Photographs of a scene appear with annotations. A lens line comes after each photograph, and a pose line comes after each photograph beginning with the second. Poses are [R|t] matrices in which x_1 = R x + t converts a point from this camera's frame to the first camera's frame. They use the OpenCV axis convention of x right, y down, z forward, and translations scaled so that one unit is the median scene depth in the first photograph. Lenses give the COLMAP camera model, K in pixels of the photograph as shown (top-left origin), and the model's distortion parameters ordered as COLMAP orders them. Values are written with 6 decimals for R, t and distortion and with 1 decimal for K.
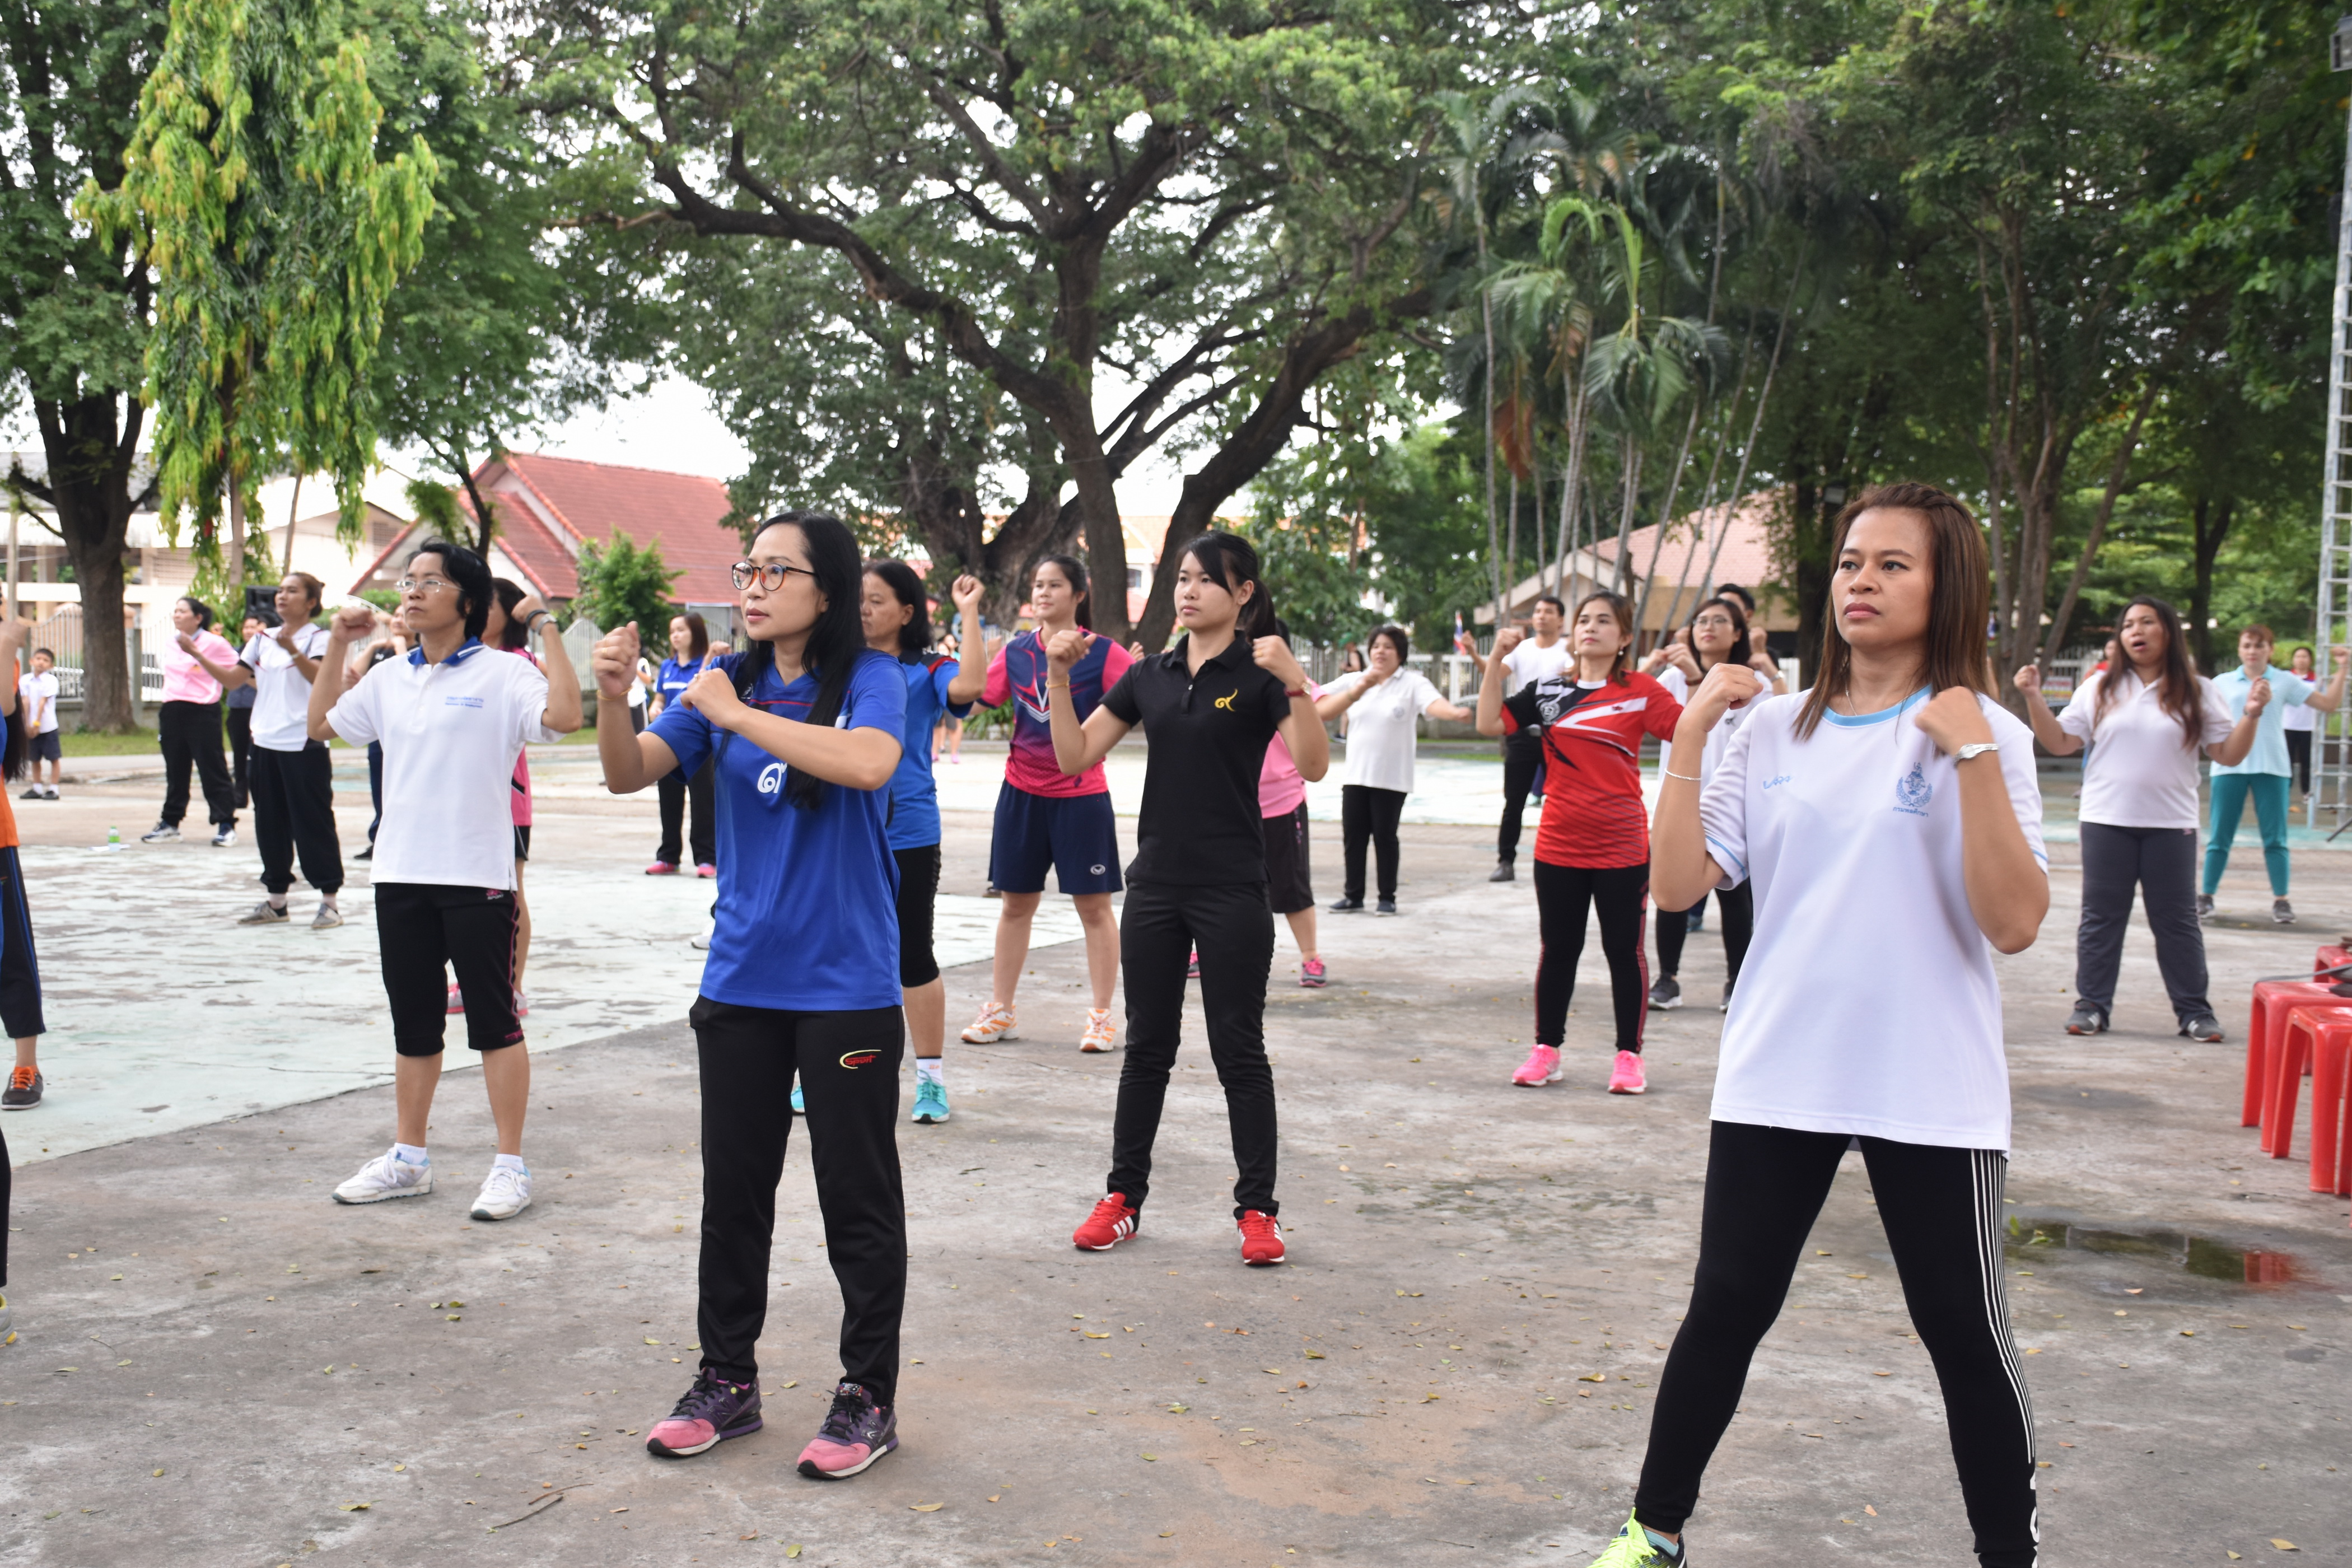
lens RADIAL K [[2756.7, 0, 1148.2], [0, 2756.7, 791.4], [0, 0, 1]] dist [0.036043, 0.298662]
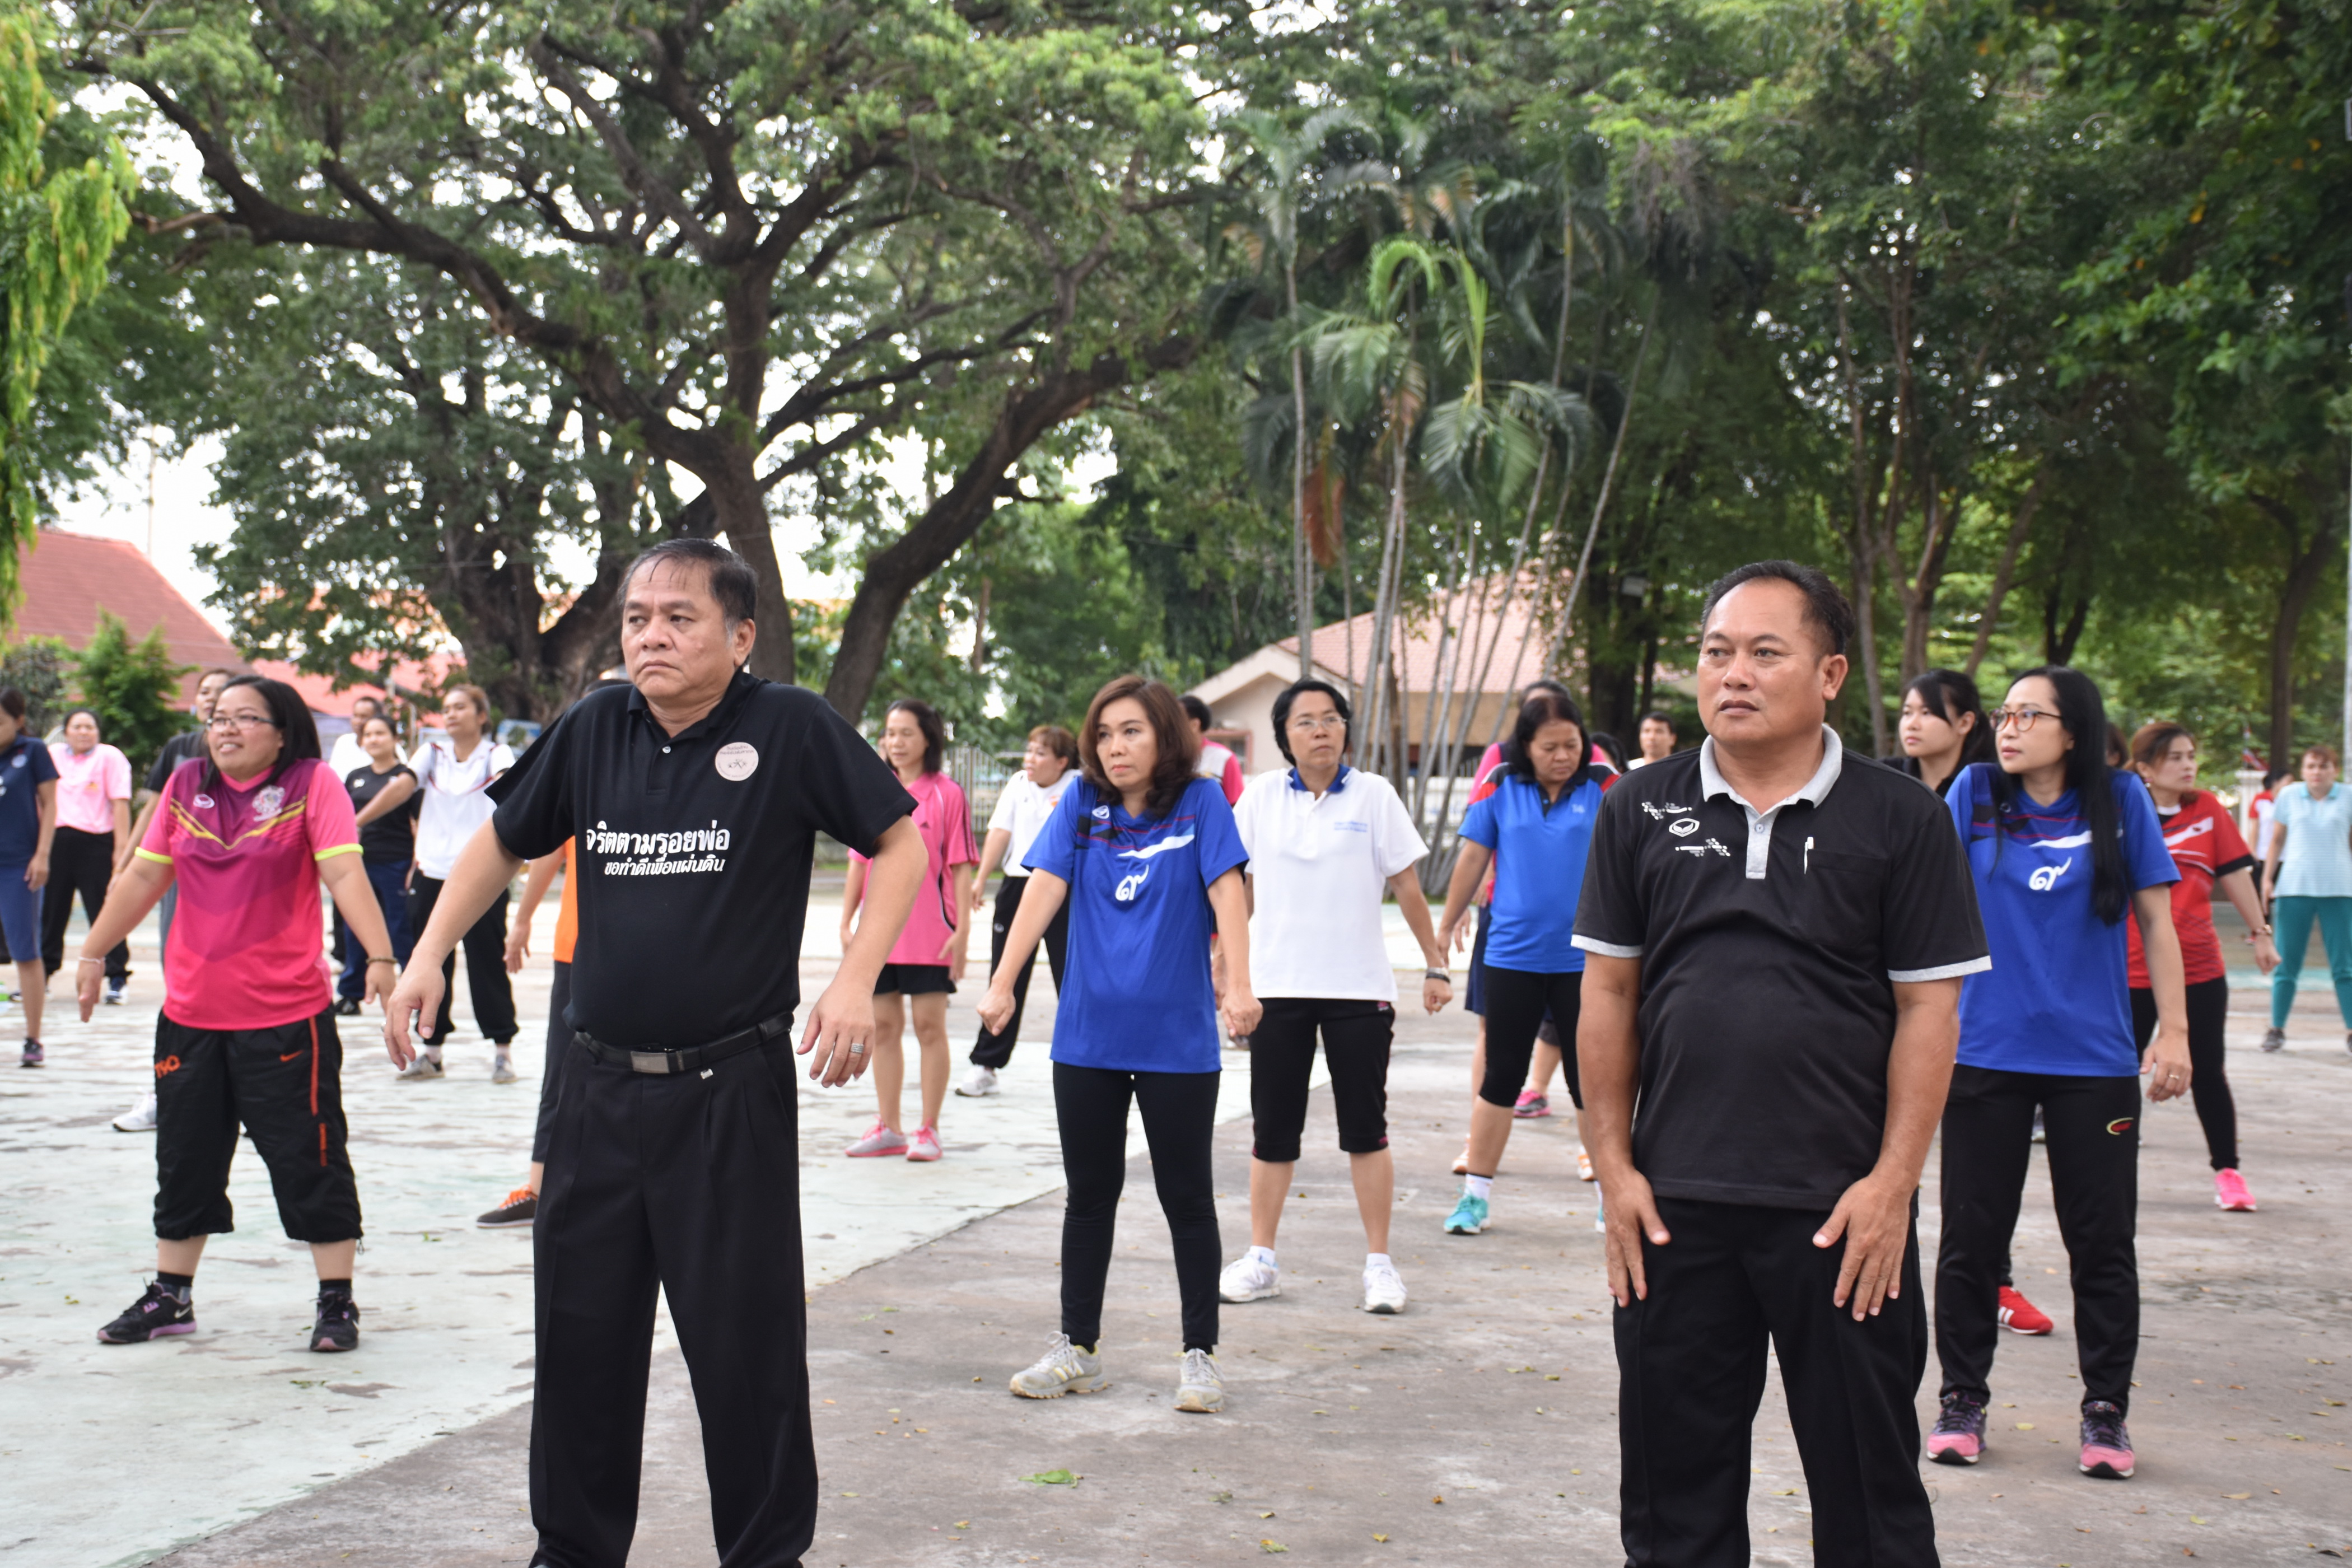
lens RADIAL K [[3567.2, 0, 1091.5], [0, 3567.2, 780.7], [0, 0, 1]] dist [0.235924, 0.123814]
pose [[0.988174, 0.000611, 0.153333, -0.112359], [0.006603, 0.998895, -0.046532, 0.002744], [-0.153192, 0.046994, 0.987078, -0.070704]]
